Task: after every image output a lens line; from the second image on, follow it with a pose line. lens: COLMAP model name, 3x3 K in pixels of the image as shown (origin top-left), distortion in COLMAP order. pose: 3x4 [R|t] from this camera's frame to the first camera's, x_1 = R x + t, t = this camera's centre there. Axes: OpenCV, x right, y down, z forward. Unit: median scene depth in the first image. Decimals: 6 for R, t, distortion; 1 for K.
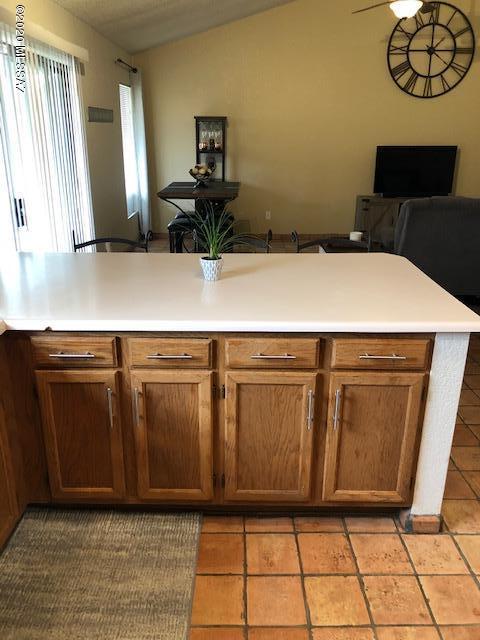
lens RADIAL K [[527.6, 0, 240.0], [0, 527.6, 320.0], [0, 0, 1]] dist [0.145260, -0.161713]
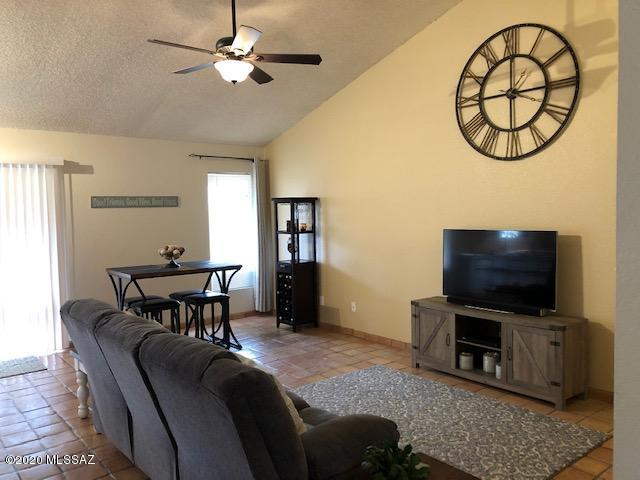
lens RADIAL K [[518.4, 0, 320.0], [0, 518.4, 240.0], [0, 0, 1]] dist [0.003854, 0.005956]
pose [[0.643115, 0.025603, -0.765342, 0.683356], [-0.237572, 0.956798, -0.167623, -0.166886], [0.727986, 0.289625, 0.621413, 0.495217]]
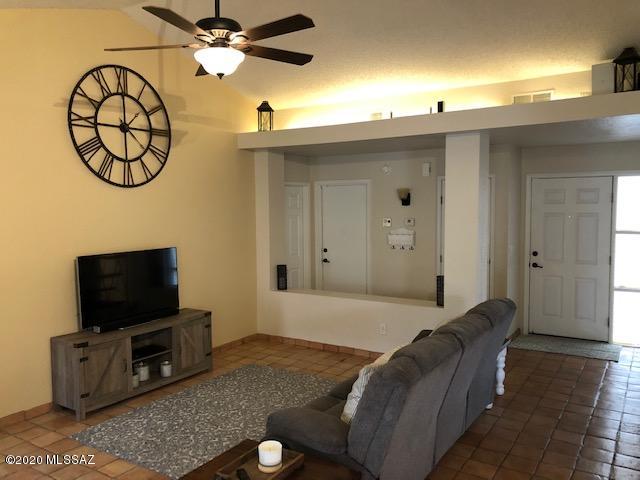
lens RADIAL K [[518.4, 0, 320.0], [0, 518.4, 240.0], [0, 0, 1]] dist [0.003854, 0.005956]
pose [[0.529650, -0.071504, 0.845197, -0.104855], [0.292799, 0.950603, -0.103064, -0.205050], [-0.796077, 0.302061, 0.524424, 0.475836]]
